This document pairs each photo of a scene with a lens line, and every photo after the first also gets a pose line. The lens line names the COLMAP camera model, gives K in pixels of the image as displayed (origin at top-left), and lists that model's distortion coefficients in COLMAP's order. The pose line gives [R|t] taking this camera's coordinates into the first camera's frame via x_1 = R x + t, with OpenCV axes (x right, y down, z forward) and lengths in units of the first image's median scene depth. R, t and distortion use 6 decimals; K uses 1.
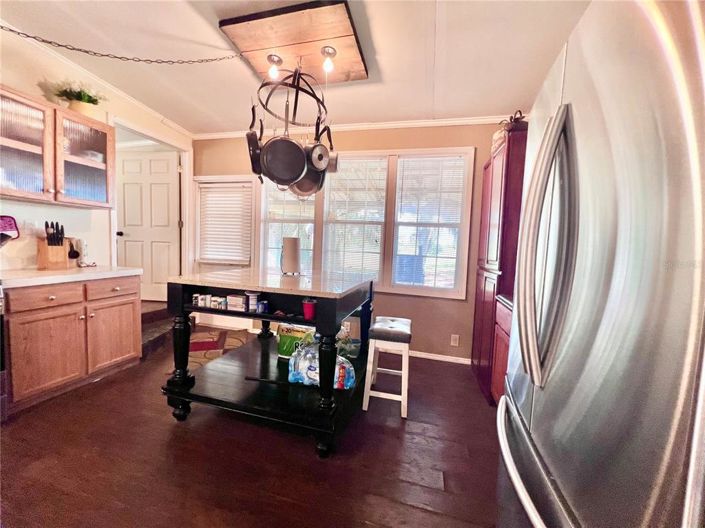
lens RADIAL K [[281.8, 0, 352.5], [0, 281.8, 264.0], [0, 0, 1]] dist [-0.006428, -0.000027]
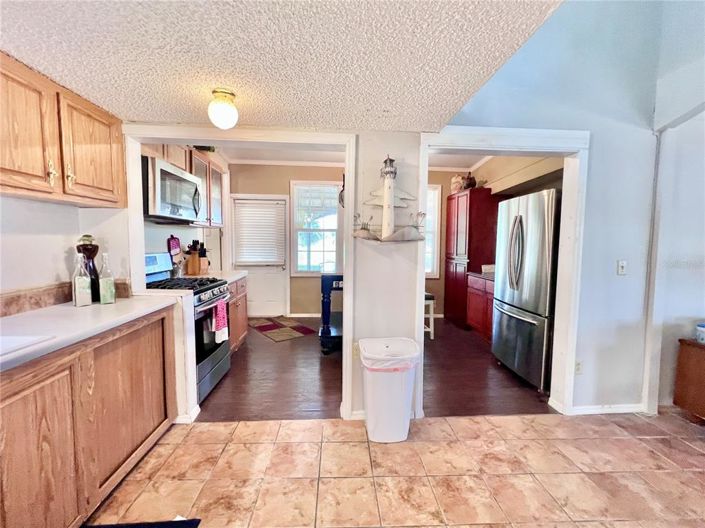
lens RADIAL K [[306.5, 0, 349.3], [0, 306.5, 263.5], [0, 0, 1]] dist [-0.001853, -0.000082]
pose [[0.947695, -0.053247, 0.314706, -0.883935], [0.048004, 0.998549, 0.024392, -0.037535], [-0.315548, -0.008009, 0.948876, -0.704429]]
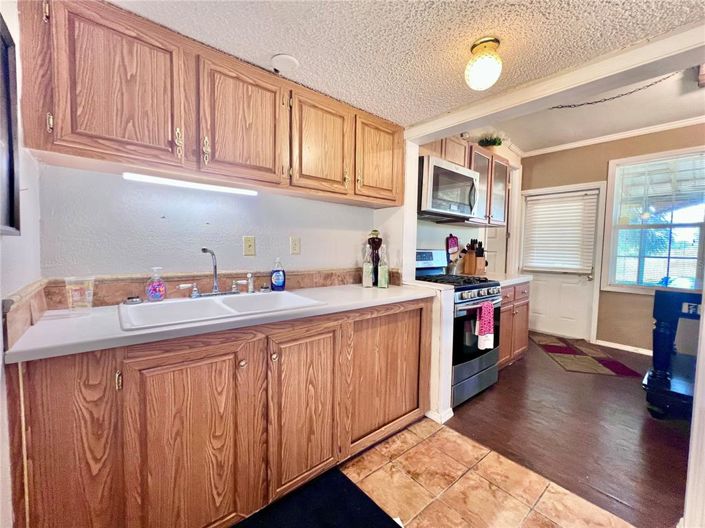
lens RADIAL K [[292.3, 0, 350.4], [0, 292.3, 263.8], [0, 0, 1]] dist [0.000598, 0.000597]
pose [[0.822395, 0.006210, -0.568883, -0.803579], [-0.019164, 0.999675, -0.016792, 0.003071], [0.568594, 0.024712, 0.822247, -0.521500]]
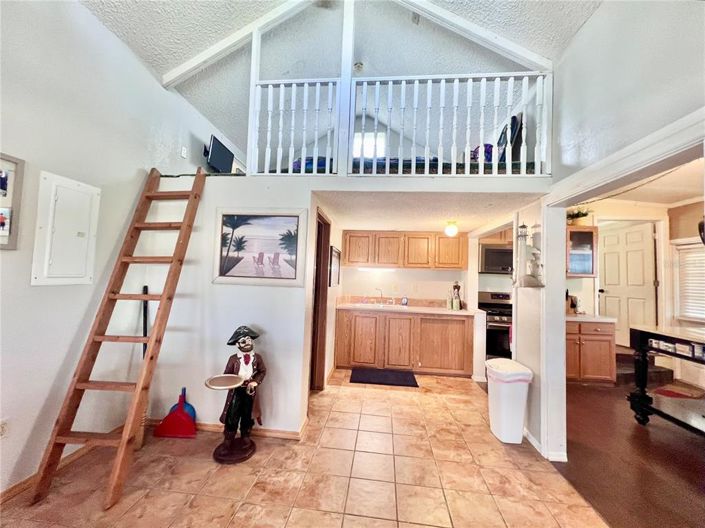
lens RADIAL K [[292.3, 0, 350.4], [0, 292.3, 263.8], [0, 0, 1]] dist [0.000598, 0.000597]
pose [[0.168509, -0.076118, -0.982757, 0.605892], [-0.089758, 0.991687, -0.092200, -0.001213], [0.981605, 0.103746, 0.160276, -0.713363]]
